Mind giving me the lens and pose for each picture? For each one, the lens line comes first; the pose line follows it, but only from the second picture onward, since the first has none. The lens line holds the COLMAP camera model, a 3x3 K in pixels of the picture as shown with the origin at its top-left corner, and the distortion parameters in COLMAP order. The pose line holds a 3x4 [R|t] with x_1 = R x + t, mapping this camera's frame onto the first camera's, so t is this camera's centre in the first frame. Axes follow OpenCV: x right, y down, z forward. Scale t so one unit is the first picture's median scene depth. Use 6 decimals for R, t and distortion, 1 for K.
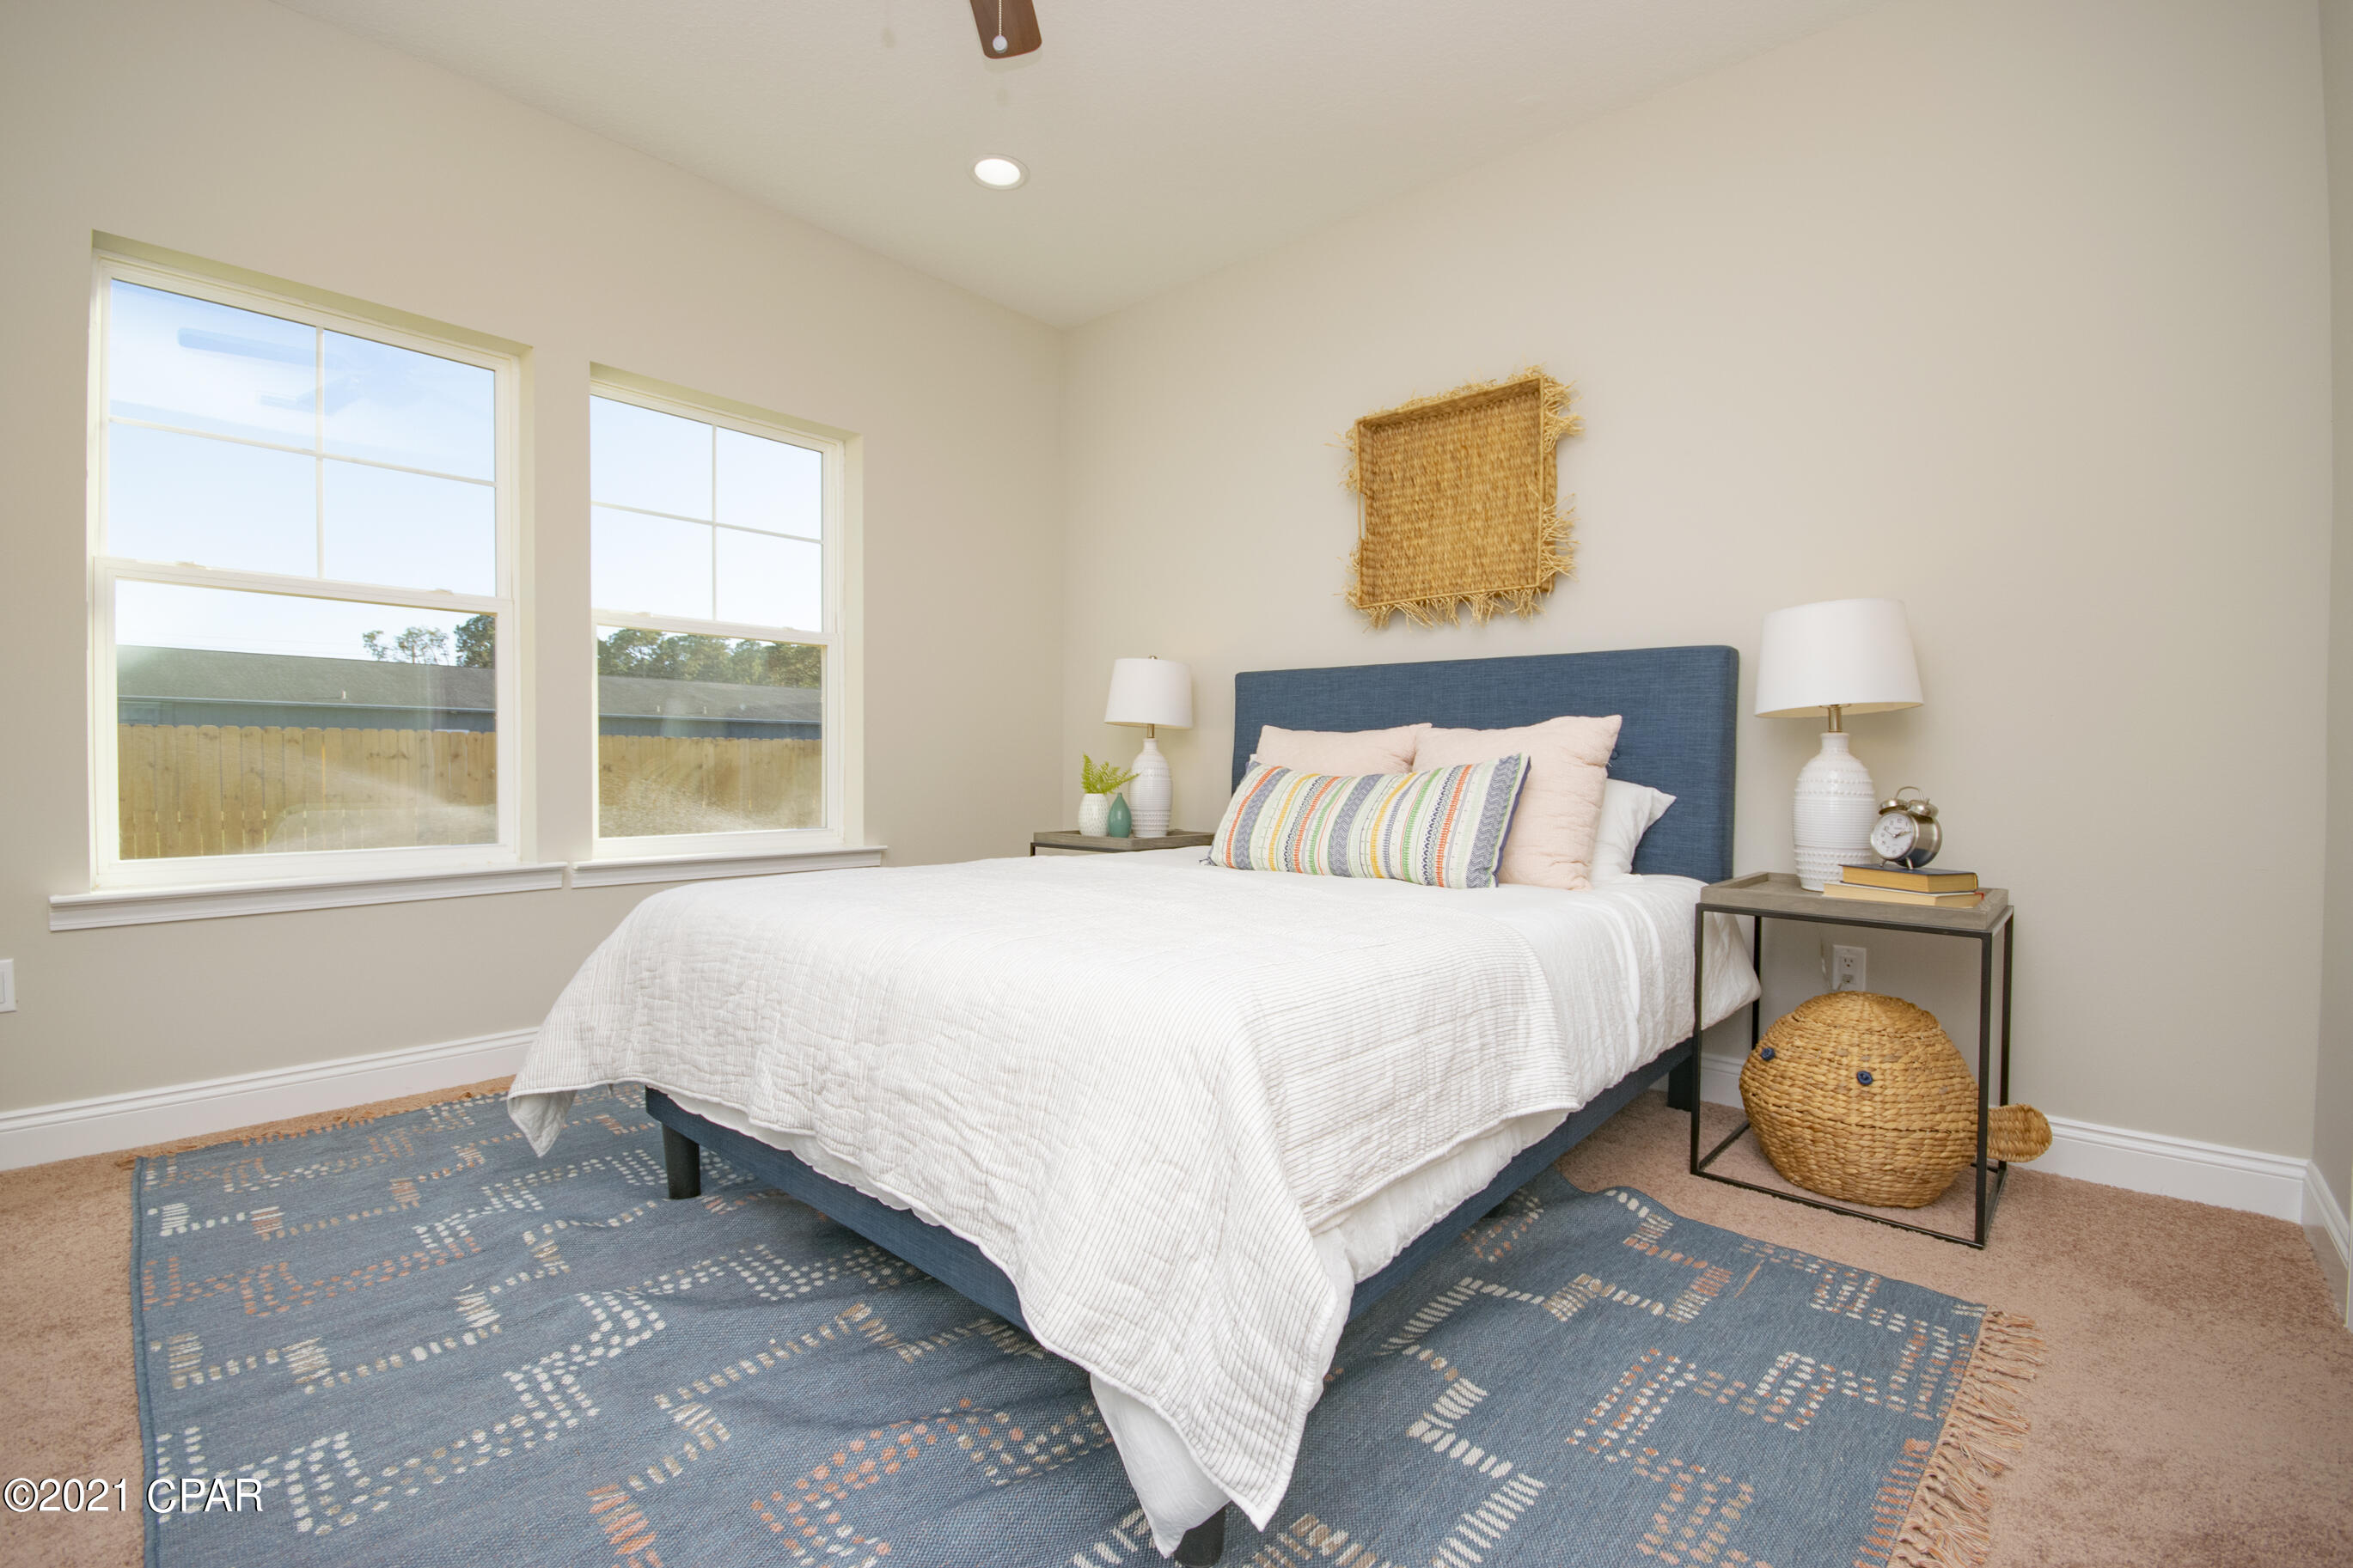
lens RADIAL K [[1006.0, 0, 1184.5], [0, 1006.0, 788.8], [0, 0, 1]] dist [-0.001463, -0.010433]
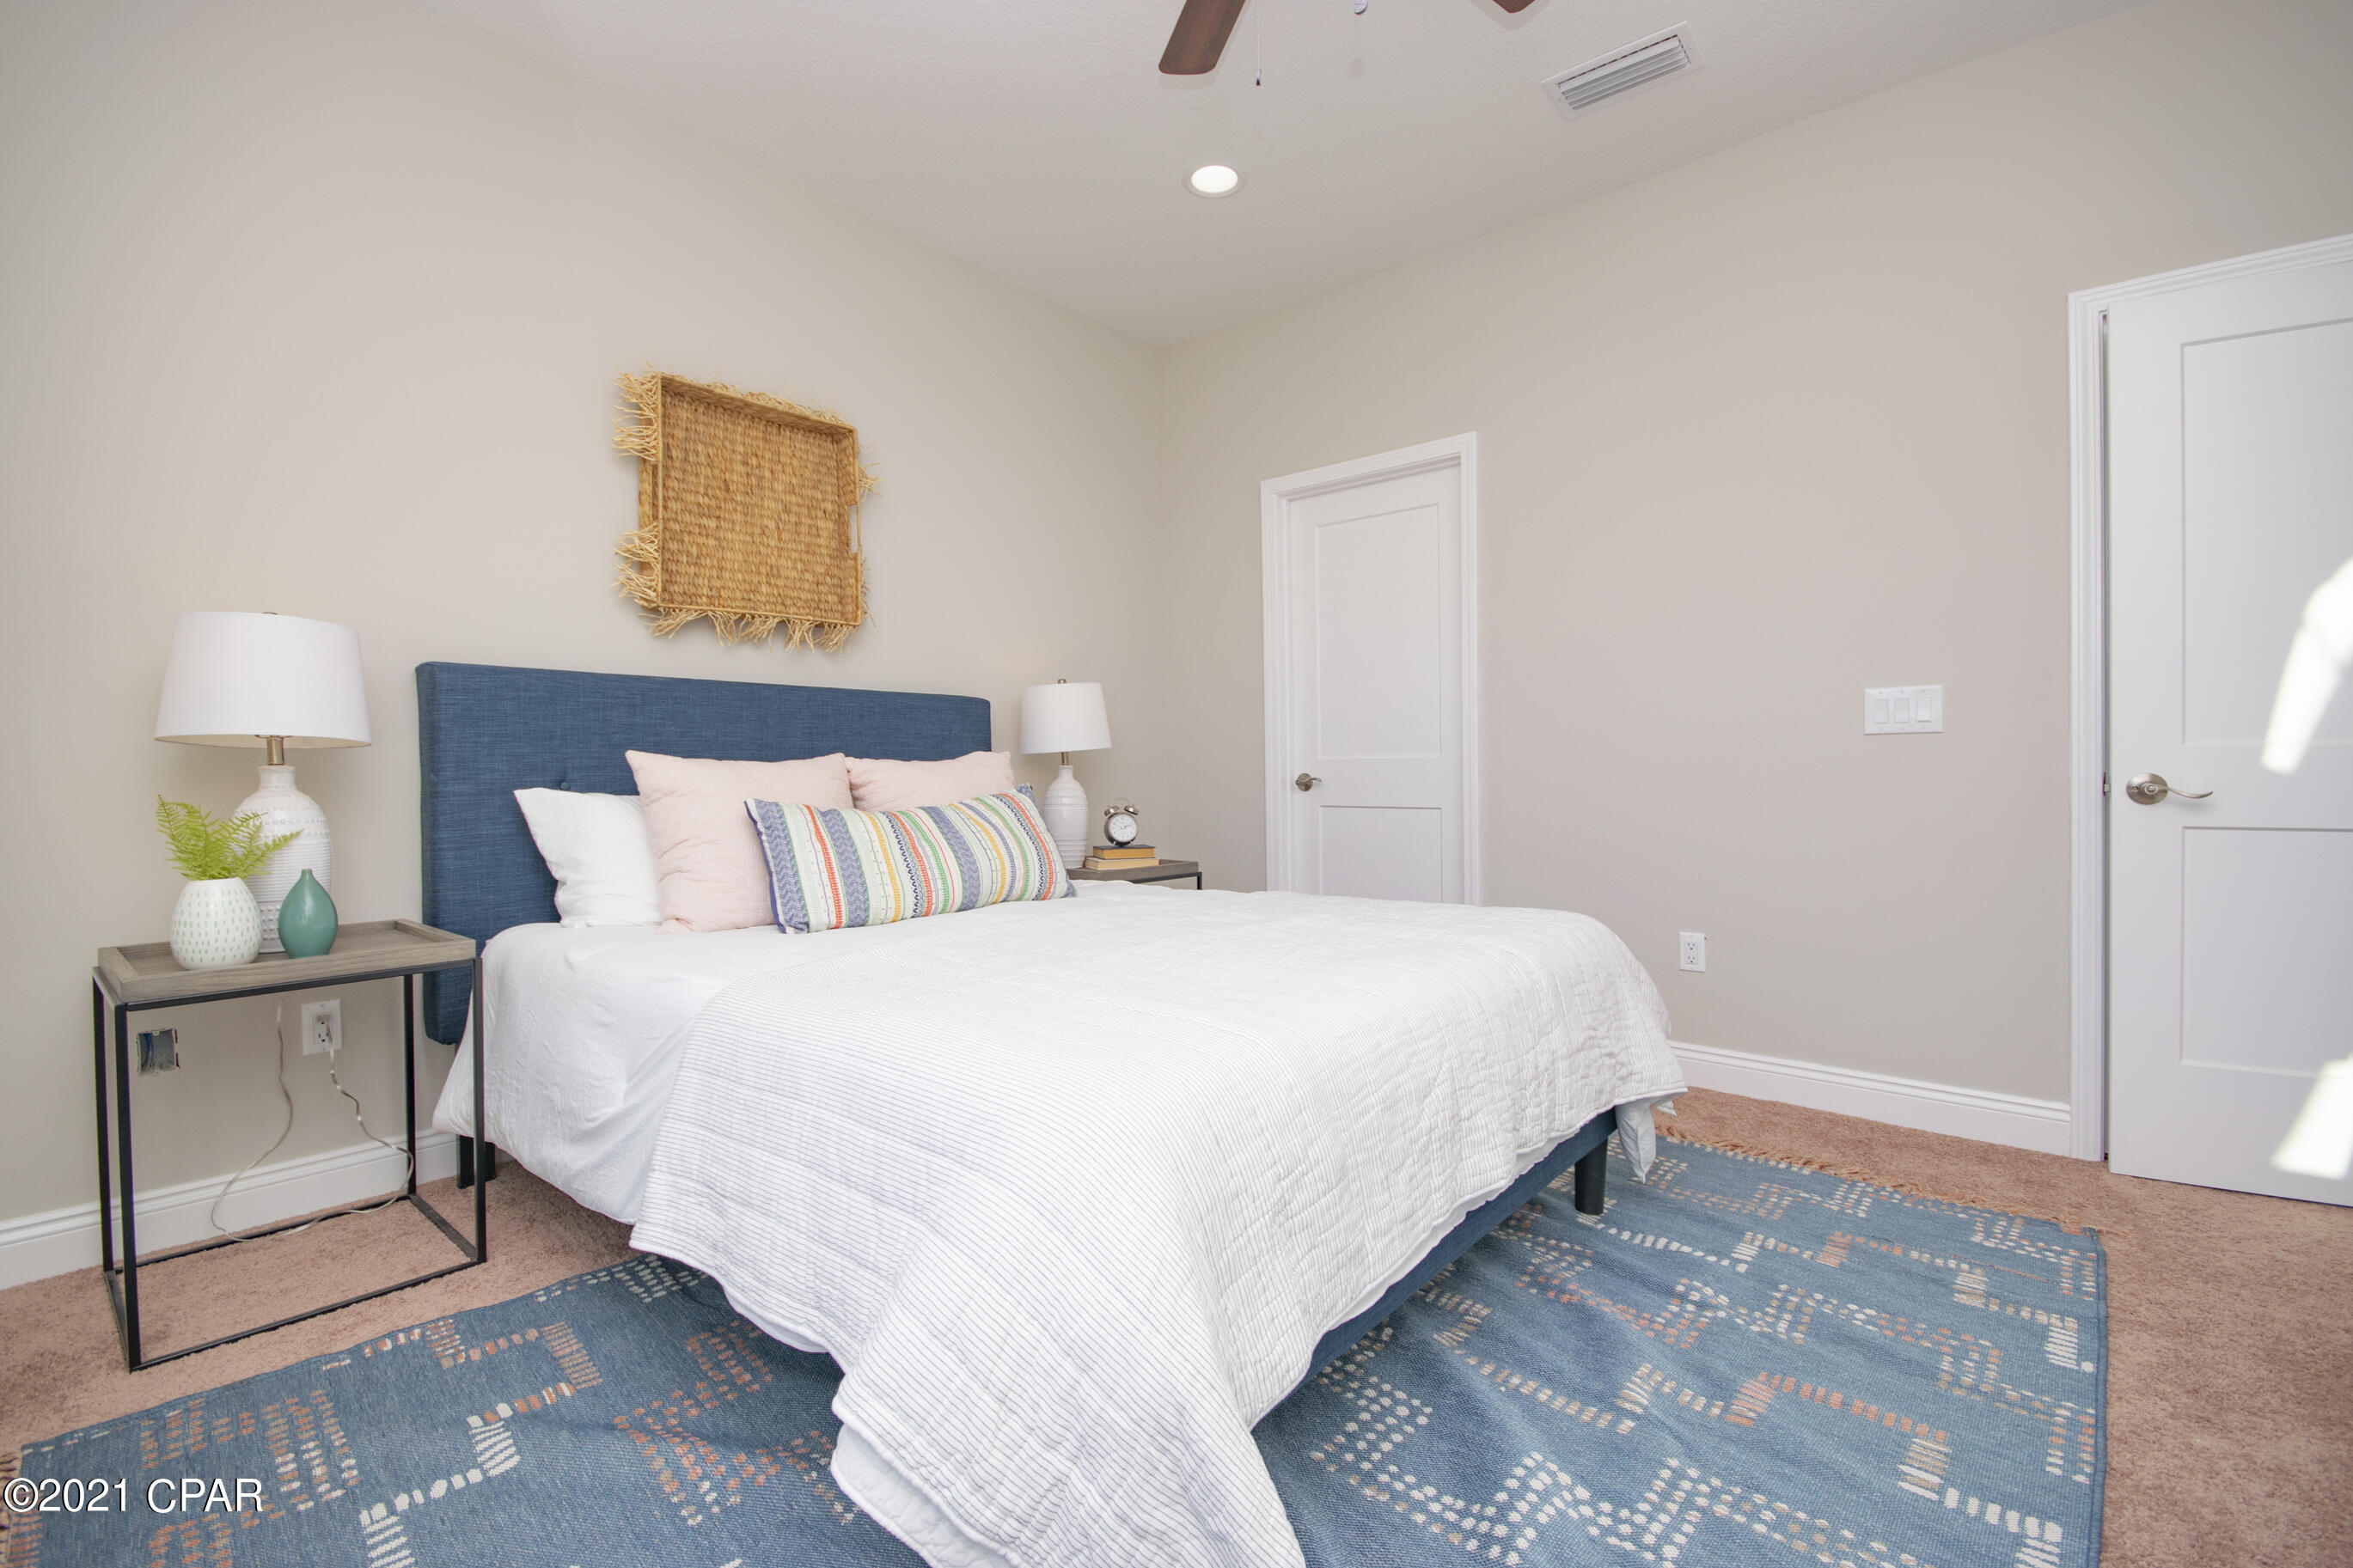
lens RADIAL K [[1050.9, 0, 1176.5], [0, 1050.9, 784.0], [0, 0, 1]] dist [-0.030077, -0.000053]
pose [[-0.026315, -0.007884, 0.999623, -0.708135], [0.051692, 0.998620, 0.009237, -0.026349], [-0.998316, 0.051916, -0.025872, 0.664800]]
